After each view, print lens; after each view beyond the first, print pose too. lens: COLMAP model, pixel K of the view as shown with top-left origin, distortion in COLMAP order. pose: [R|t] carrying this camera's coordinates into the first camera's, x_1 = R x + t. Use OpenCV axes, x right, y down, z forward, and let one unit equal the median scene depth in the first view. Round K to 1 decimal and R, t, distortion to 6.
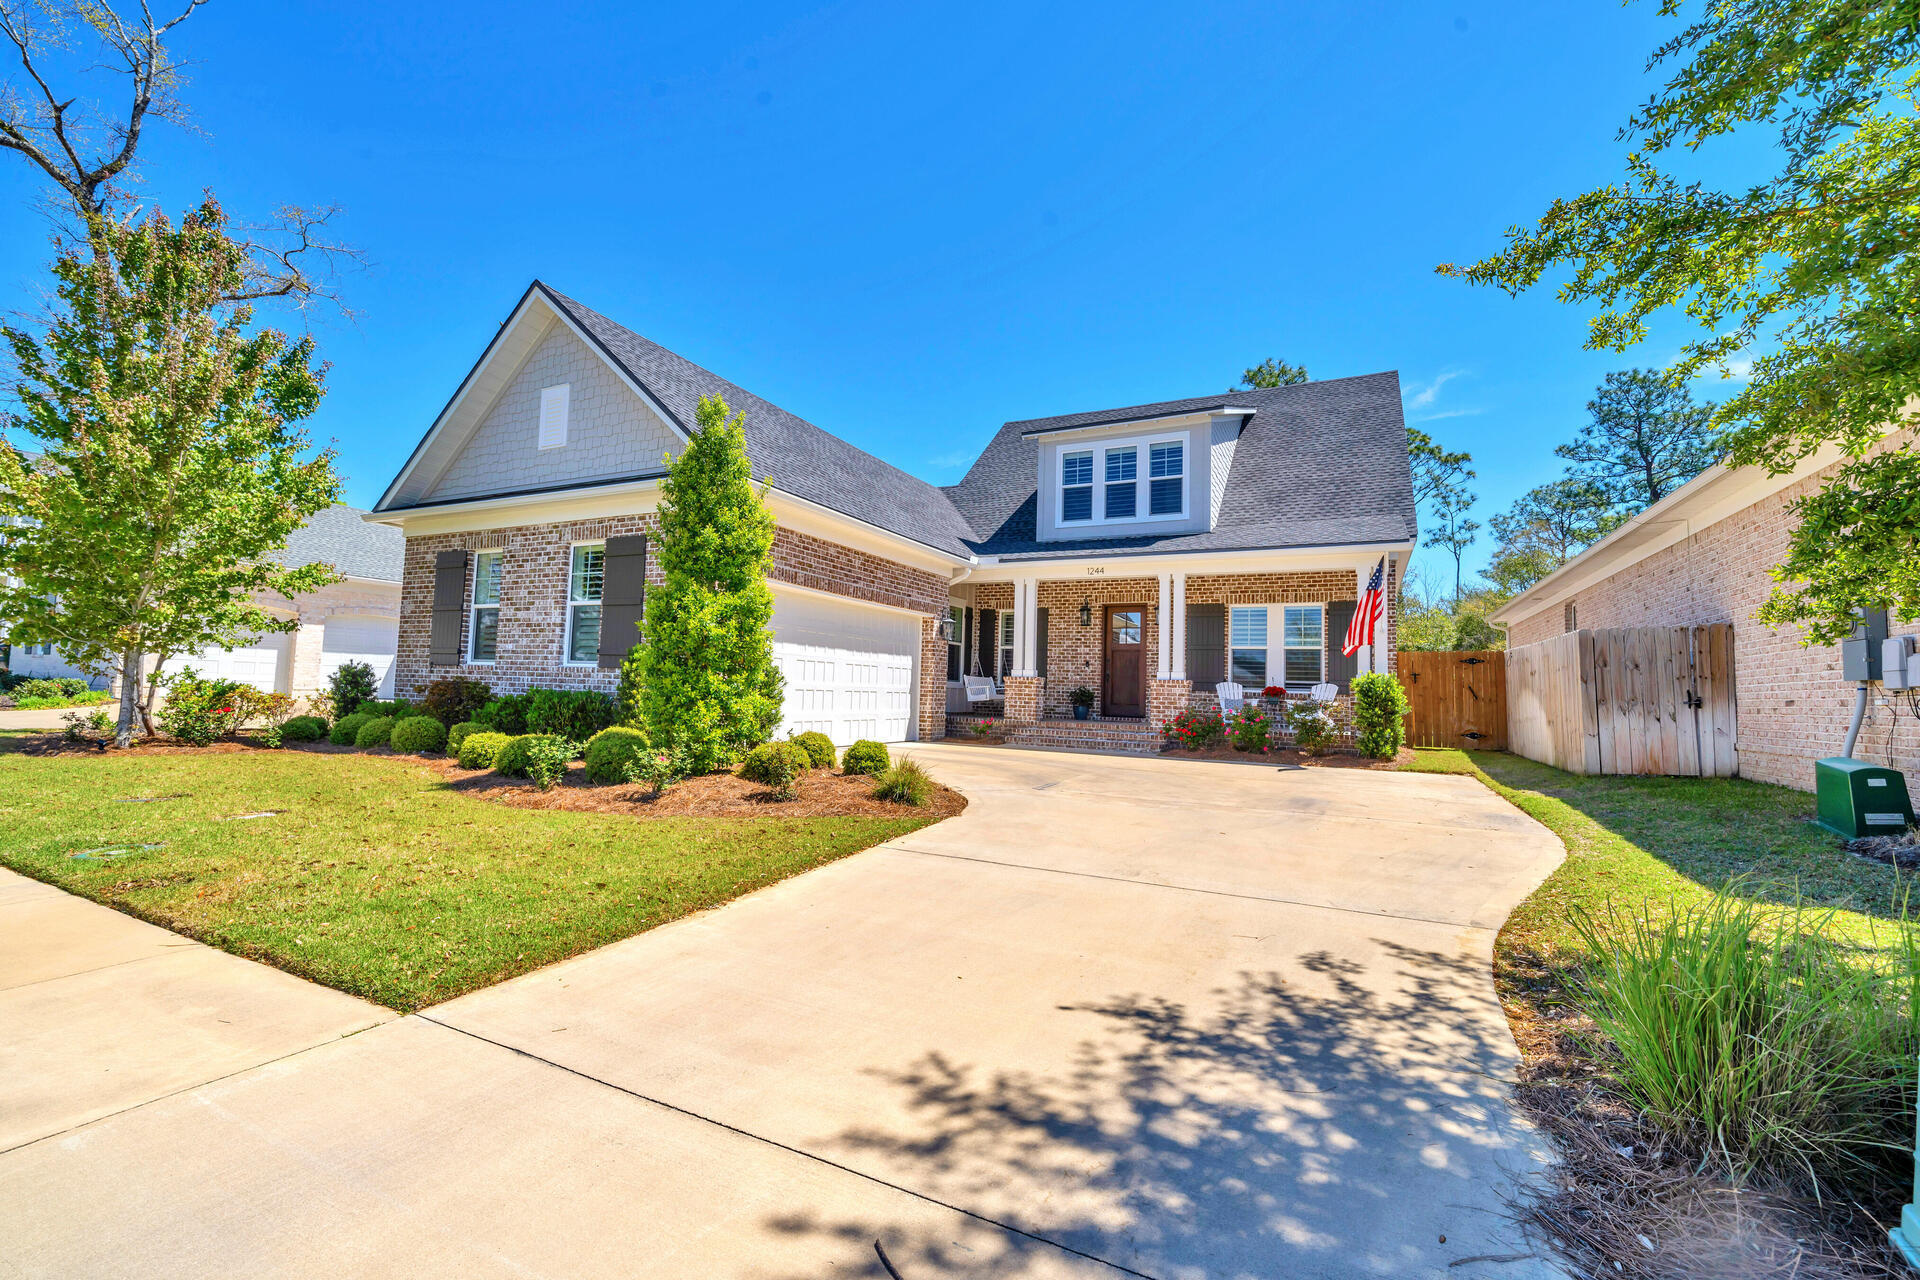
lens RADIAL K [[725.2, 0, 943.6], [0, 725.2, 645.9], [0, 0, 1]] dist [-0.000563, 0.000094]
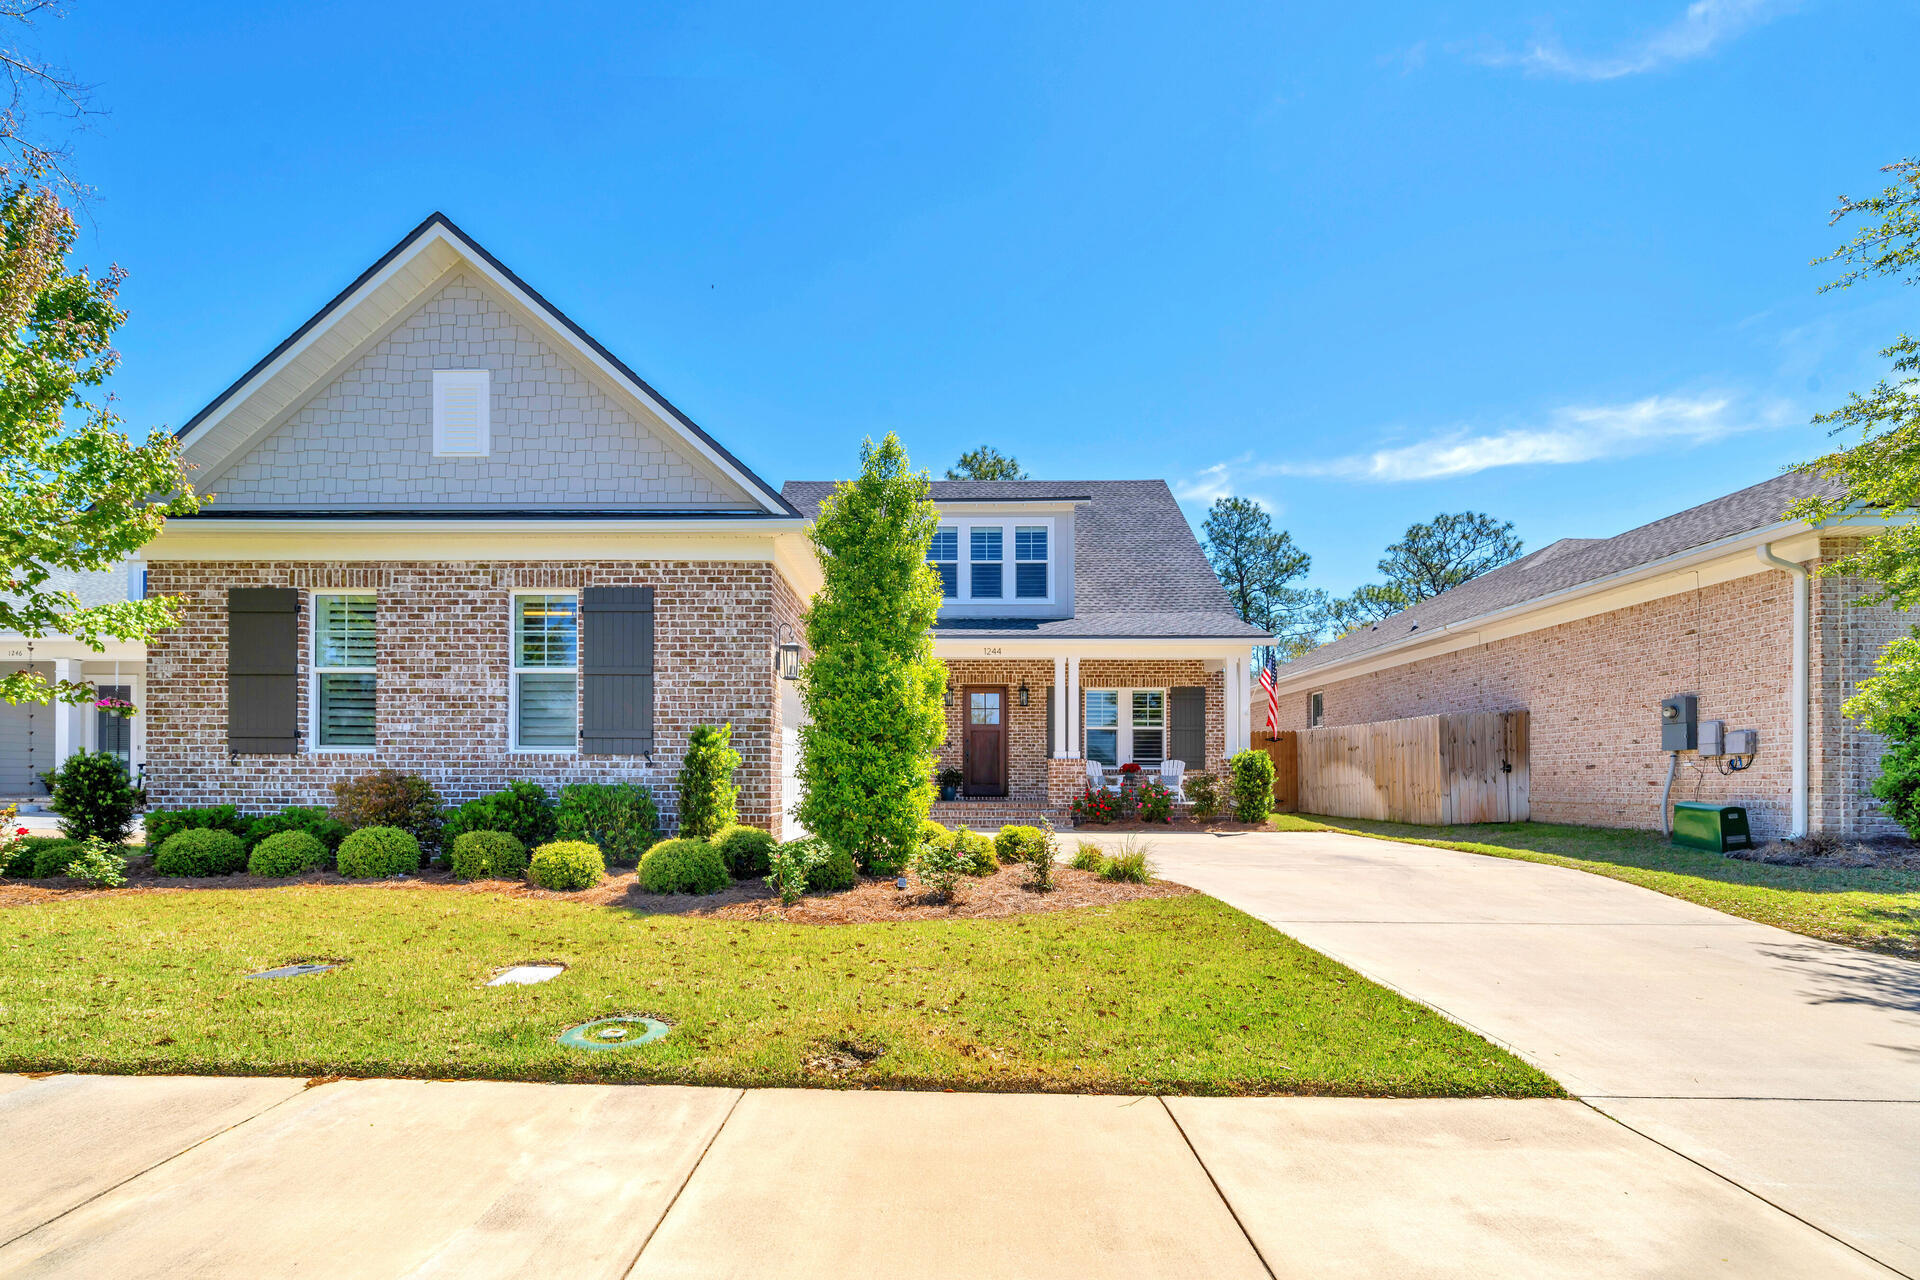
lens RADIAL K [[755.4, 0, 954.2], [0, 755.4, 775.4], [0, 0, 1]] dist [-0.000407, 0.000402]
pose [[0.919903, -0.024905, 0.391355, -0.374523], [-0.000713, 0.997873, 0.065179, -0.000530], [-0.392146, -0.060237, 0.917929, 0.079358]]
